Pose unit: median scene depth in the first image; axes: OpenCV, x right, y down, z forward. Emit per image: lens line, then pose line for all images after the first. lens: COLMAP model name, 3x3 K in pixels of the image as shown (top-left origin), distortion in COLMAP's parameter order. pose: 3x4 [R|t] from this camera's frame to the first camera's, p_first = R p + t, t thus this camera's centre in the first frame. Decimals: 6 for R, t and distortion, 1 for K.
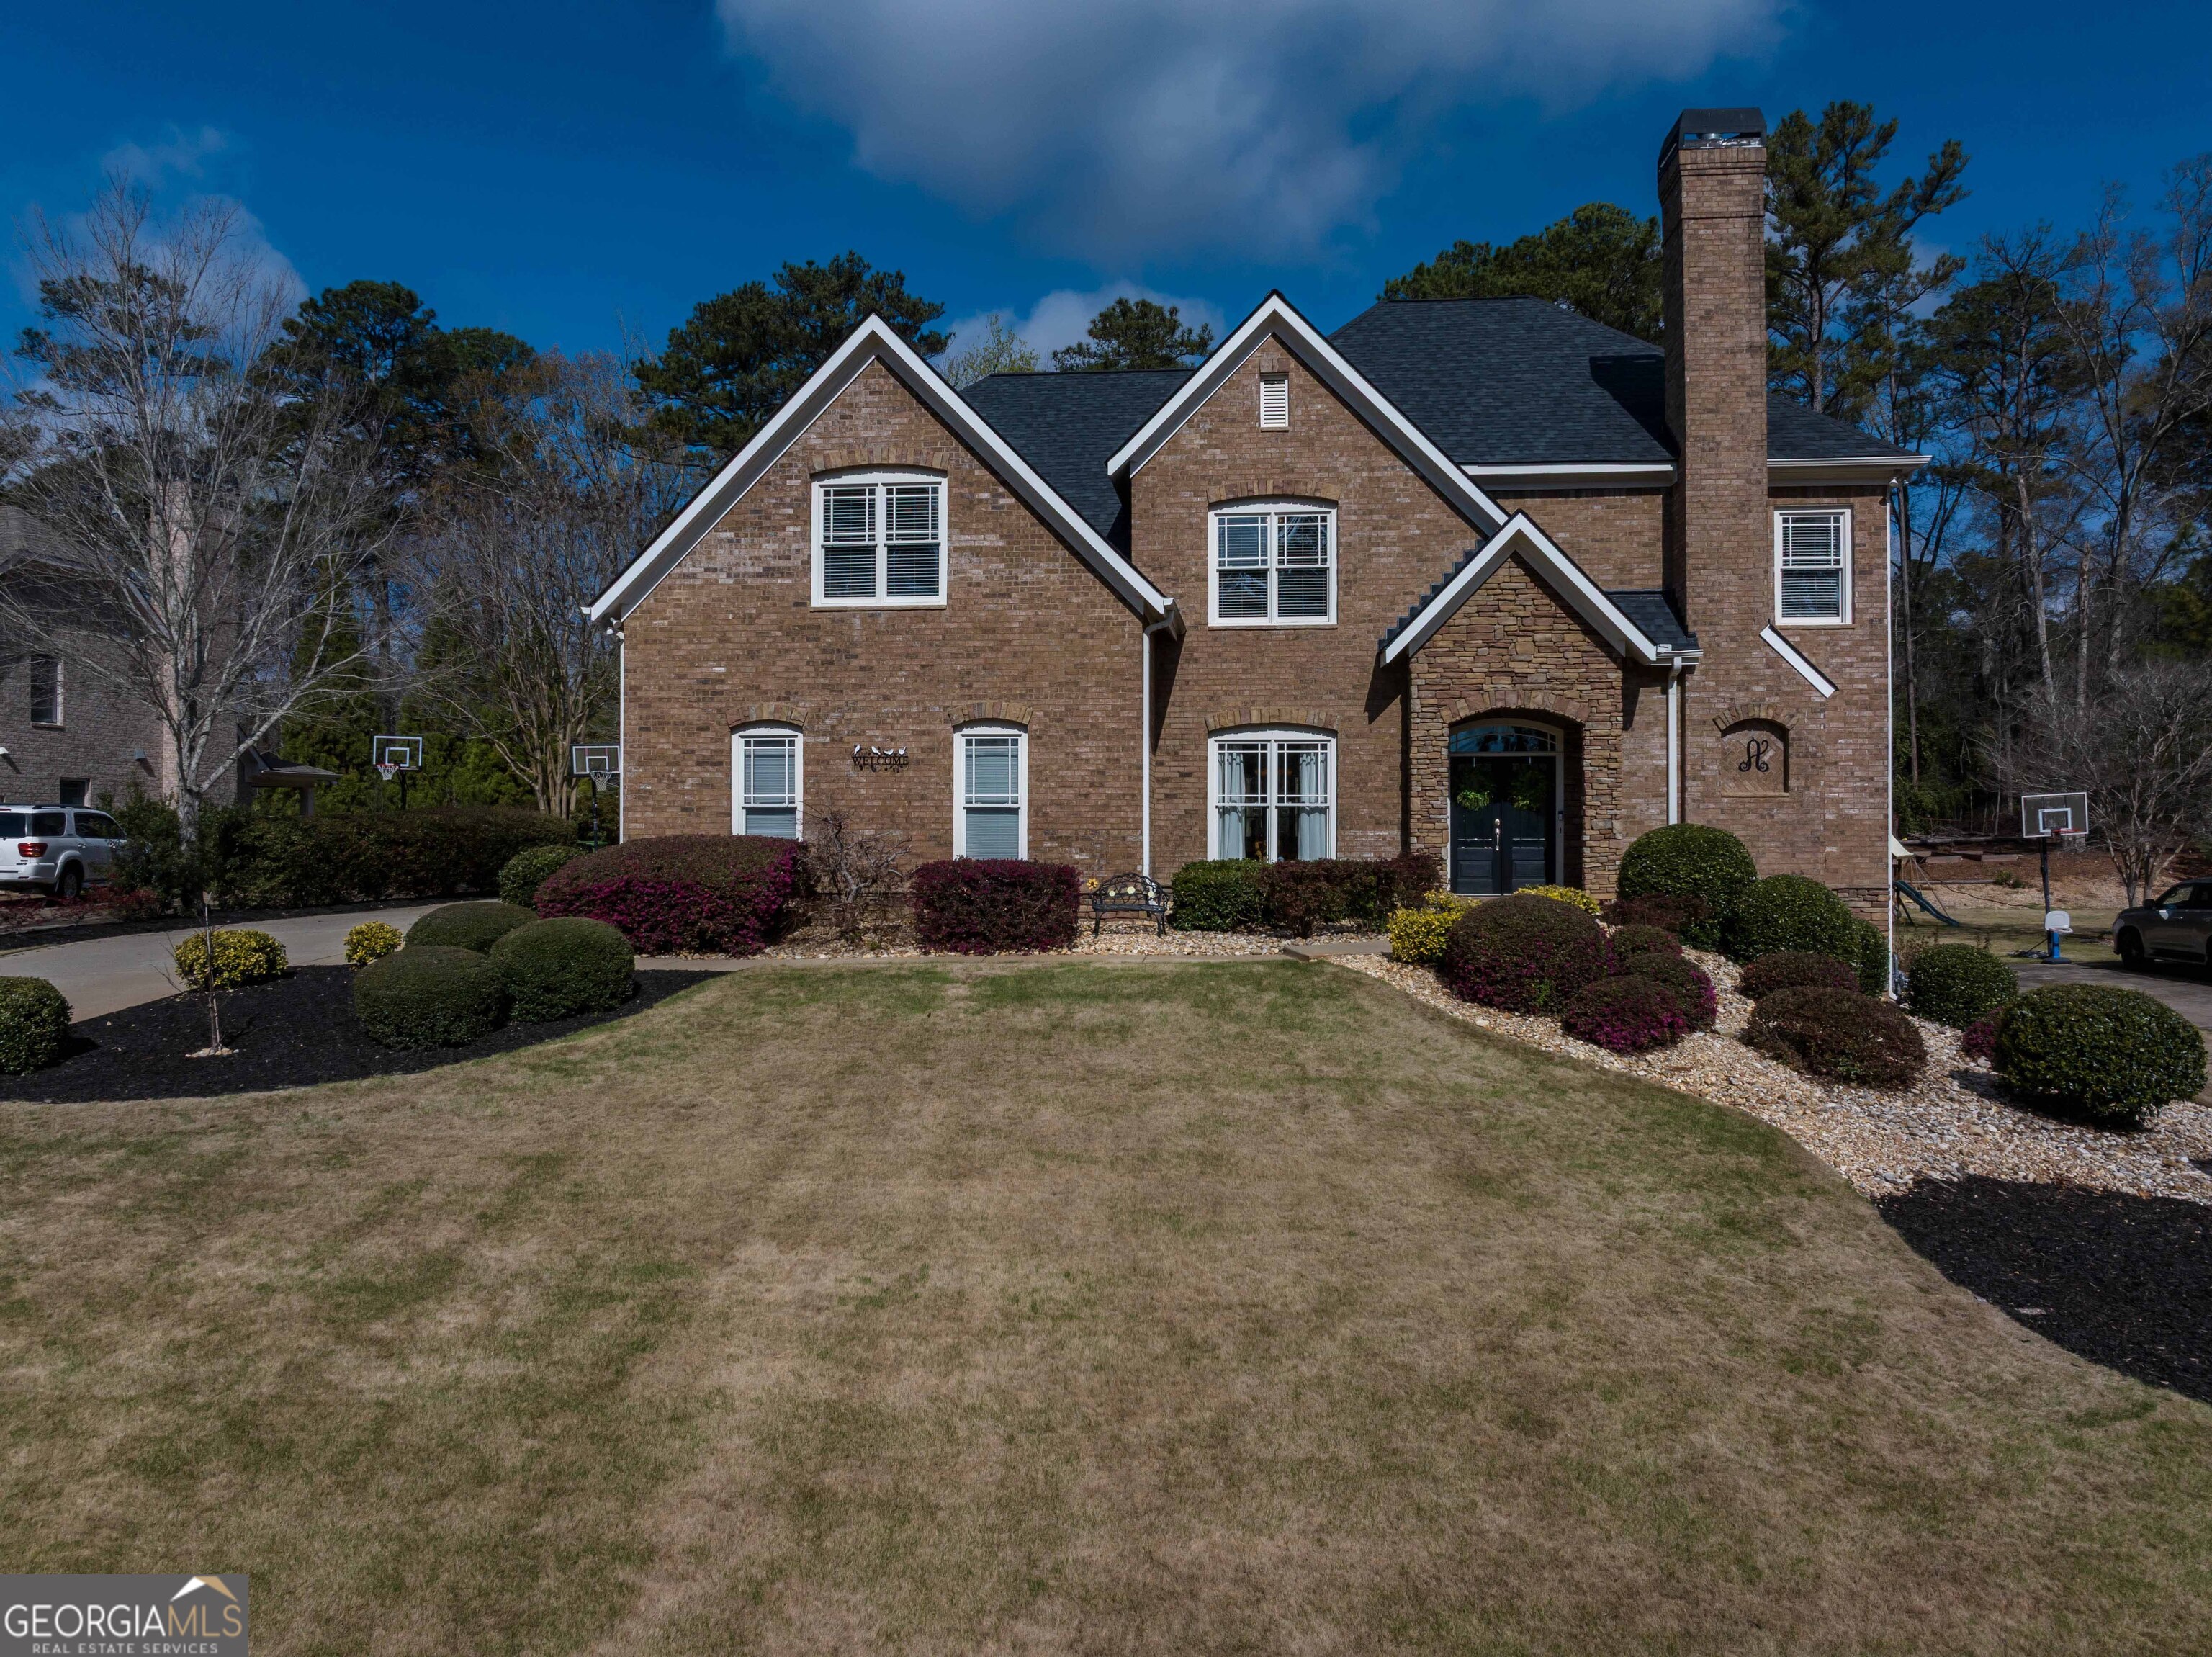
lens RADIAL K [[1554.0, 0, 1103.1], [0, 1554.0, 822.2], [0, 0, 1]] dist [-0.025592, 0.003523]
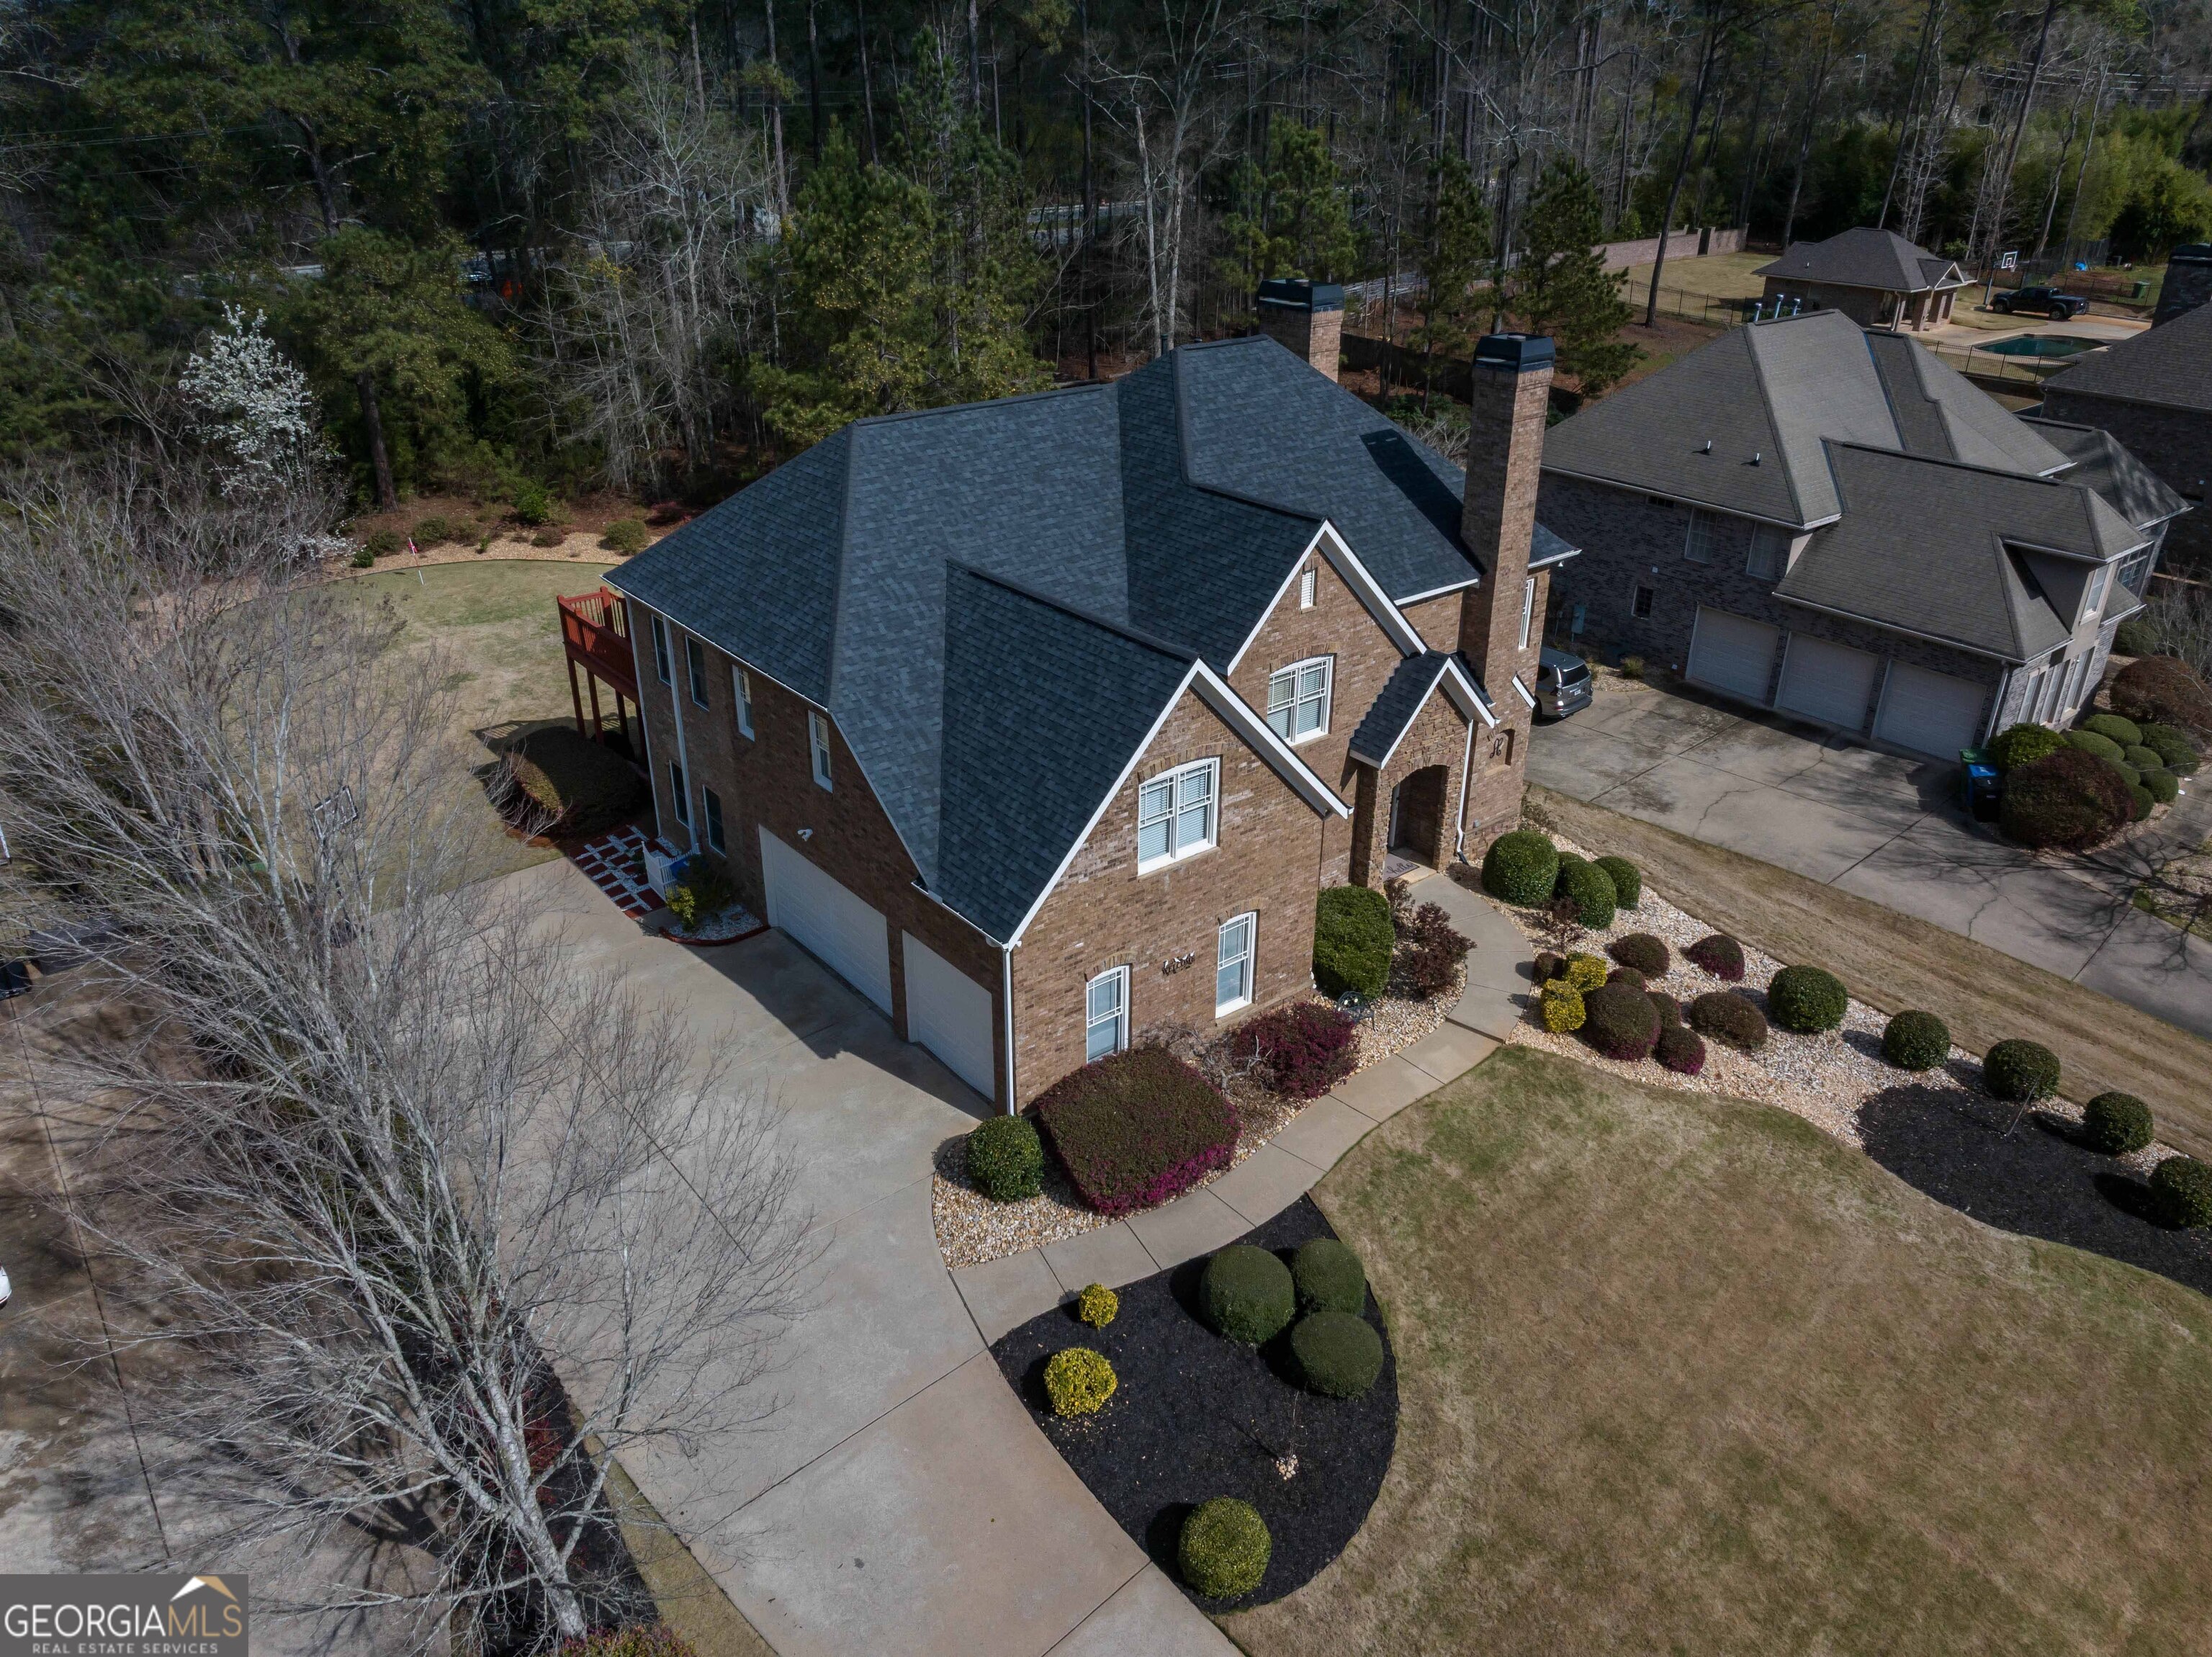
lens RADIAL K [[1554.0, 0, 1103.1], [0, 1554.0, 822.2], [0, 0, 1]] dist [-0.025592, 0.003523]
pose [[0.708074, -0.310794, 0.634065, -0.944955], [-0.007118, 0.894746, 0.446519, -0.705870], [-0.706102, -0.320682, 0.631334, 0.230685]]
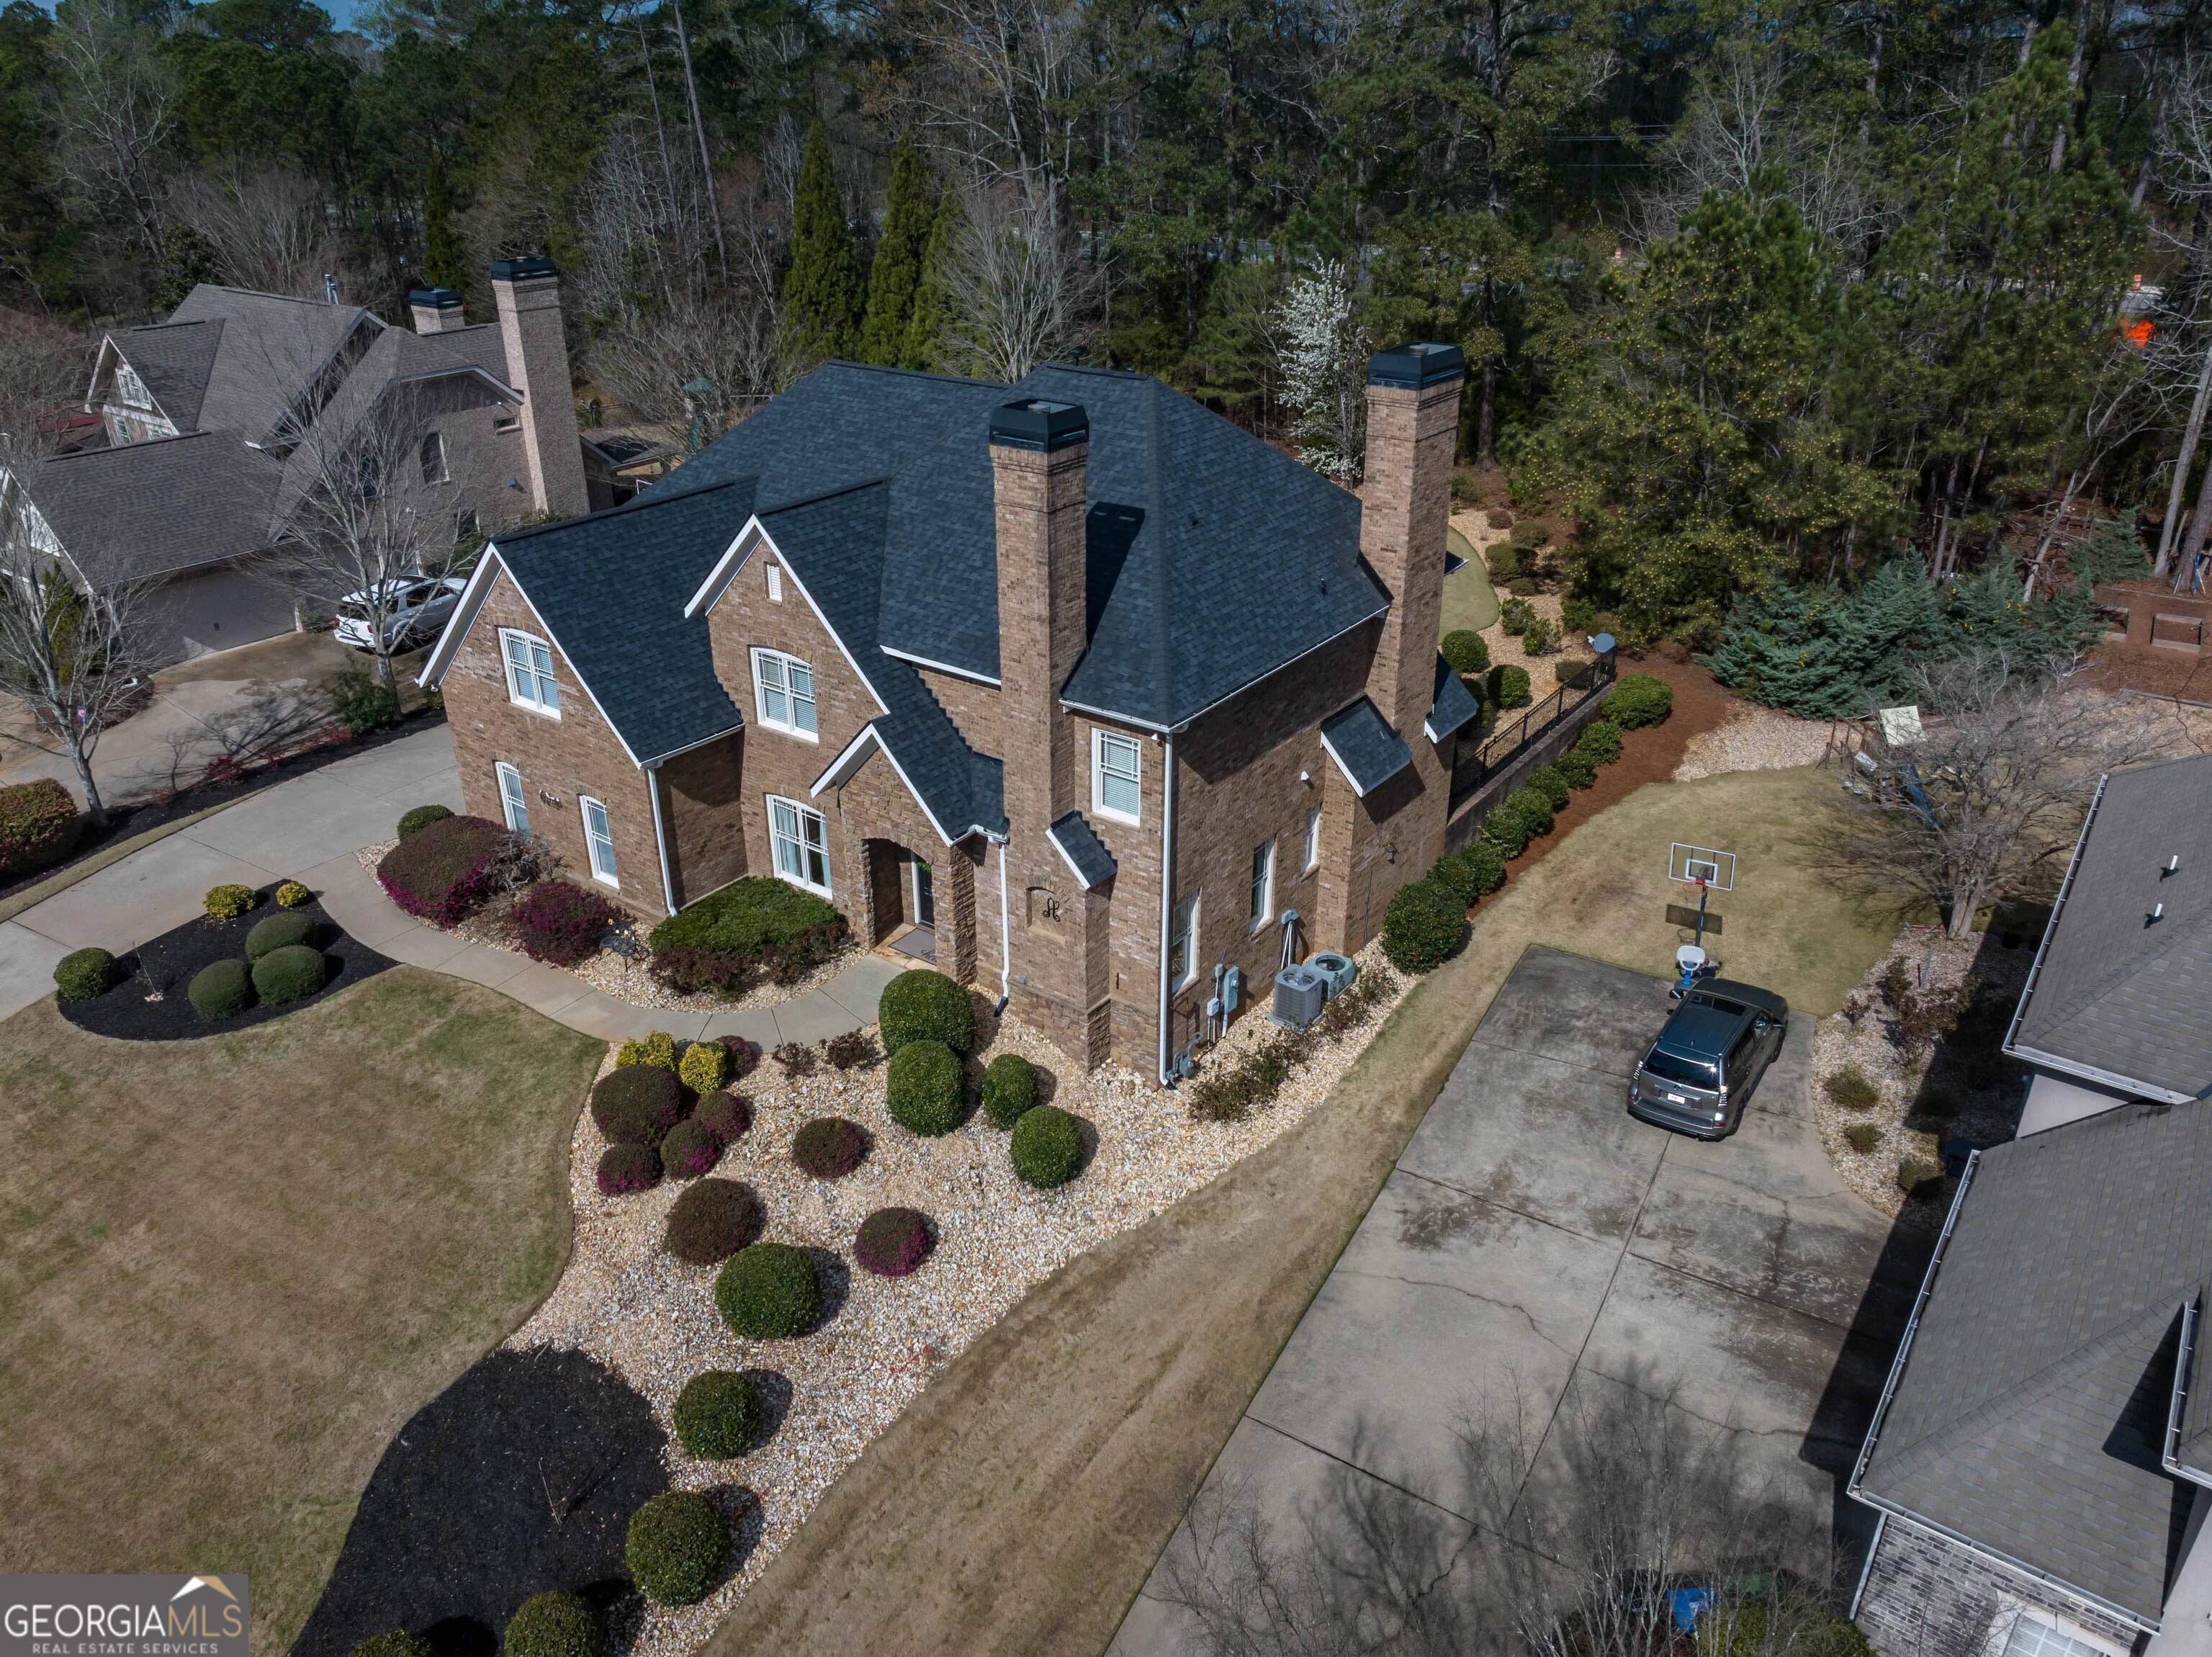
lens RADIAL K [[1554.0, 0, 1103.1], [0, 1554.0, 822.2], [0, 0, 1]] dist [-0.025592, 0.003523]
pose [[0.864792, 0.218788, -0.451958, 1.048788], [0.006630, 0.895028, 0.445961, -0.707317], [0.502086, -0.388661, 0.772563, 0.018443]]
